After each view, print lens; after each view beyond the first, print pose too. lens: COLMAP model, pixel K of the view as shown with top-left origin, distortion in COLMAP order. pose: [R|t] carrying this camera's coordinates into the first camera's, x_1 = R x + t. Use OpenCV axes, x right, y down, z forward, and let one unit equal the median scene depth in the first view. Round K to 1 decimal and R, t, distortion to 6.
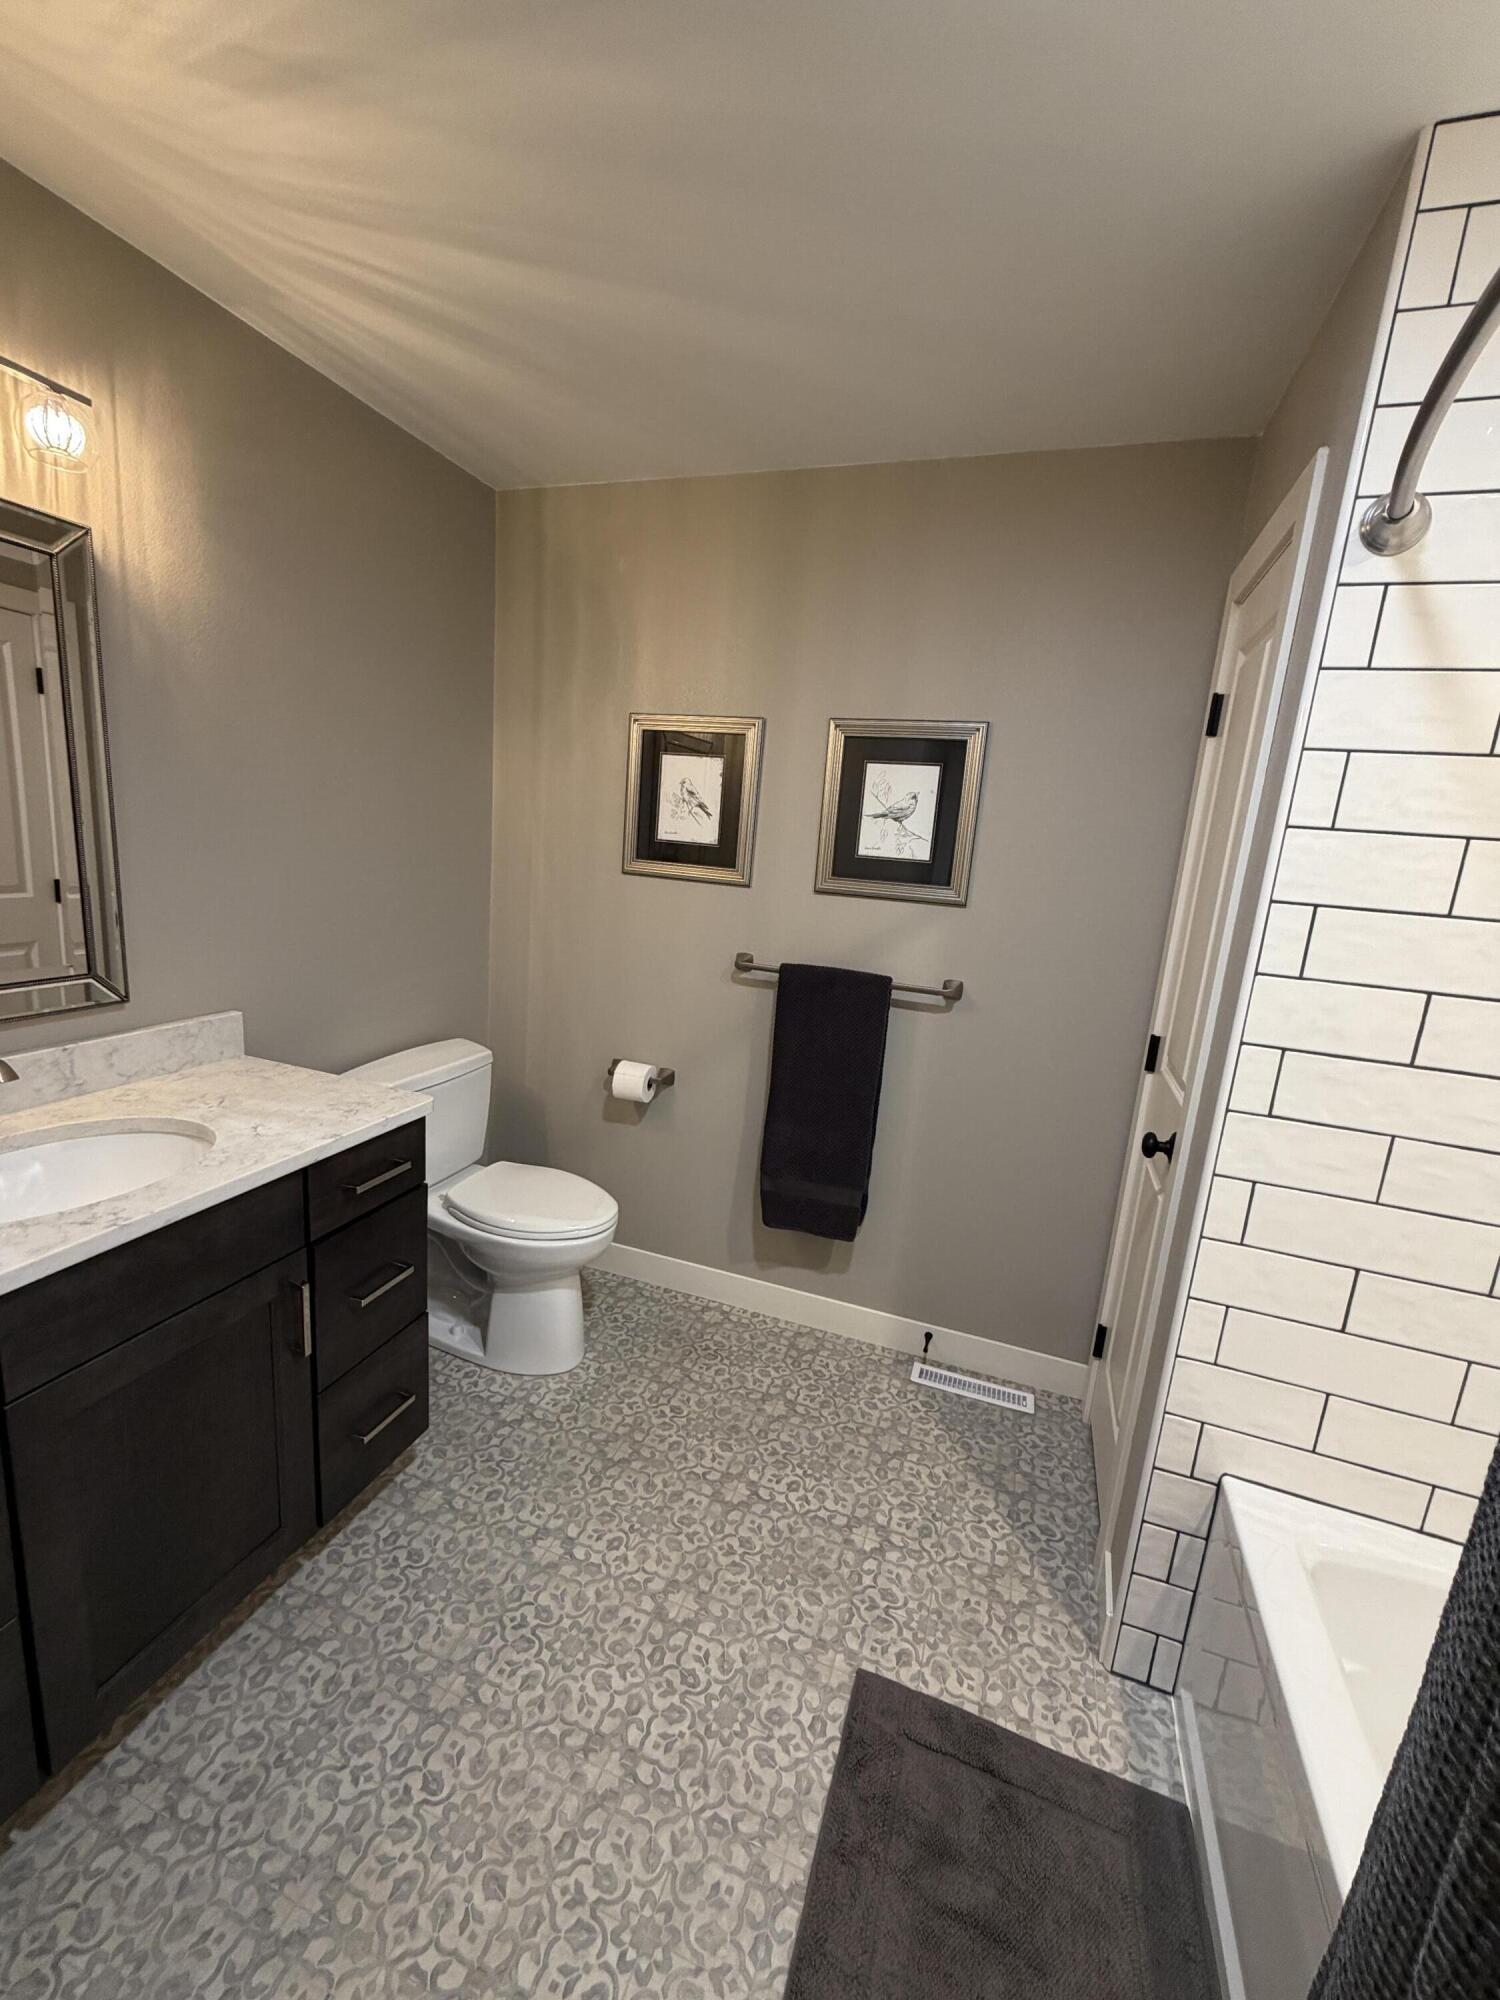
lens RADIAL K [[806.7, 0, 747.1], [0, 806.7, 1000.2], [0, 0, 1]] dist [0.000628, 0.000067]
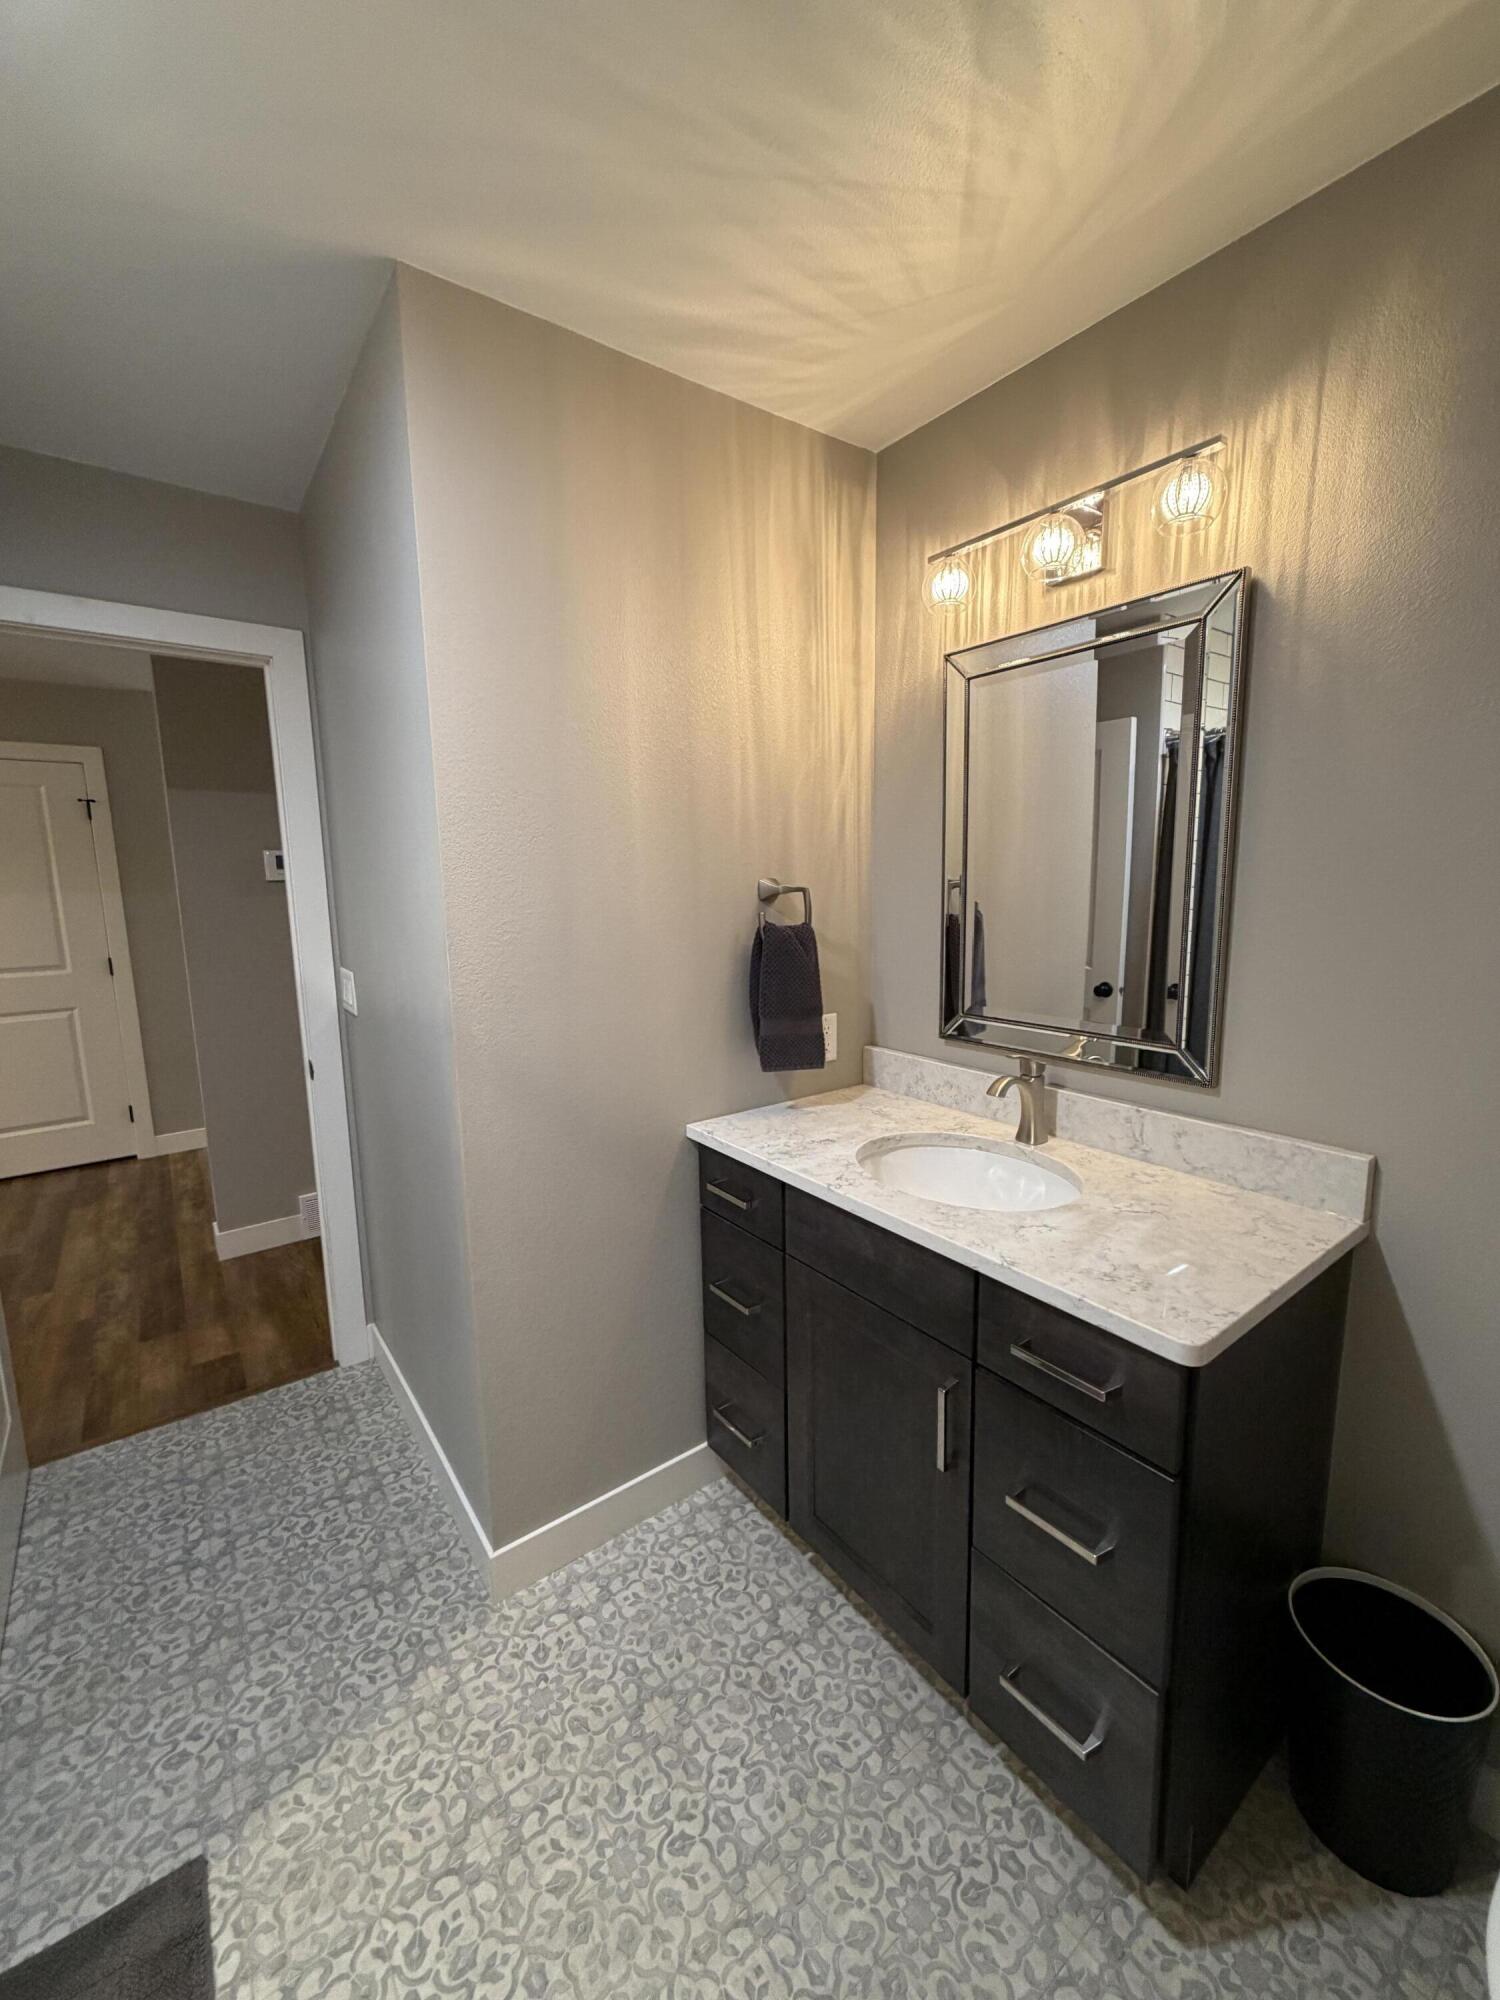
lens RADIAL K [[806.7, 0, 749.2], [0, 806.7, 998.1], [0, 0, 1]] dist [0.000628, 0.000067]
pose [[-0.556756, 0.057243, -0.828701, 0.263103], [-0.193461, 0.961254, 0.196375, -0.181175], [0.807834, 0.269655, -0.524110, 1.103347]]
